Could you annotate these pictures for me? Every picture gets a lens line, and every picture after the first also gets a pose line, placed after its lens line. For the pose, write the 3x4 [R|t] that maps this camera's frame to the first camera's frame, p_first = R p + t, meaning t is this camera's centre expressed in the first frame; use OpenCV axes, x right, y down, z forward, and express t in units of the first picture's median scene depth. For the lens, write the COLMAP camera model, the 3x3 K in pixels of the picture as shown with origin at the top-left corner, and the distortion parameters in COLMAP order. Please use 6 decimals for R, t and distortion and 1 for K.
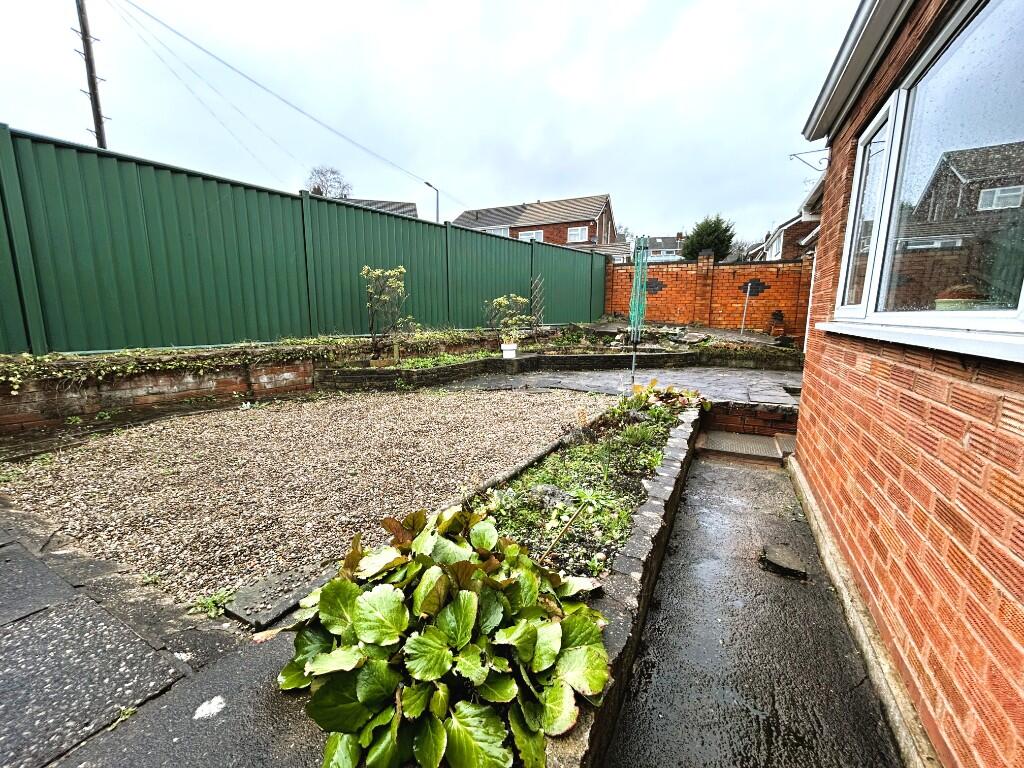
lens RADIAL K [[412.4, 0, 512.0], [0, 412.4, 384.0], [0, 0, 1]] dist [0.000093, 0.000212]
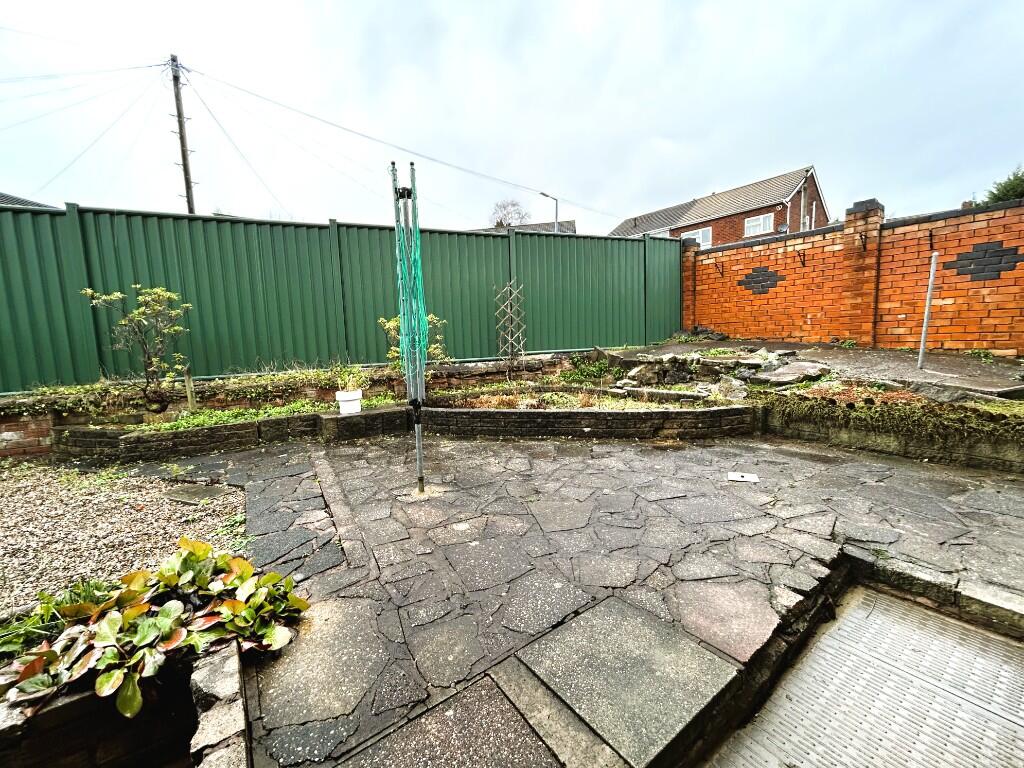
lens RADIAL K [[423.2, 0, 512.0], [0, 423.2, 384.0], [0, 0, 1]] dist [-0.061925, 0.032684]
pose [[0.885725, 0.013276, -0.464021, 0.317704], [-0.035570, 0.998593, -0.039326, -0.056563], [0.462846, 0.051338, 0.884951, 0.337468]]
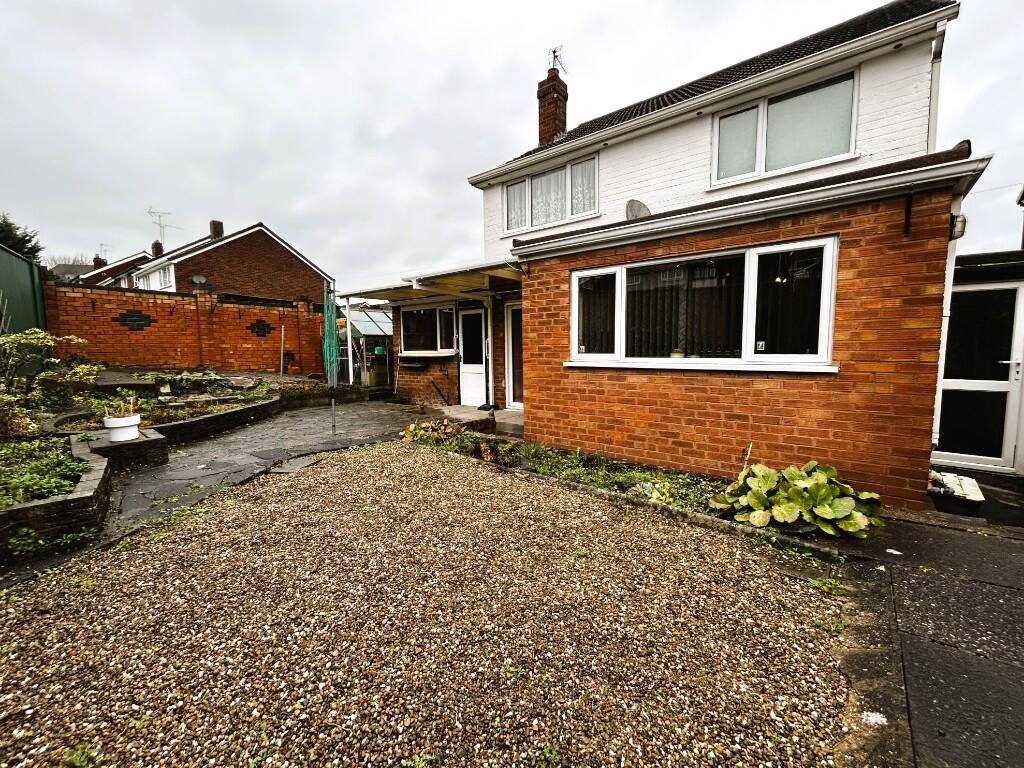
lens RADIAL K [[412.4, 0, 512.0], [0, 412.4, 384.0], [0, 0, 1]] dist [0.000093, 0.000212]
pose [[0.181547, -0.090935, 0.979169, -0.290526], [0.172990, 0.983141, 0.059230, -0.051151], [-0.968047, 0.158633, 0.194217, 0.220579]]
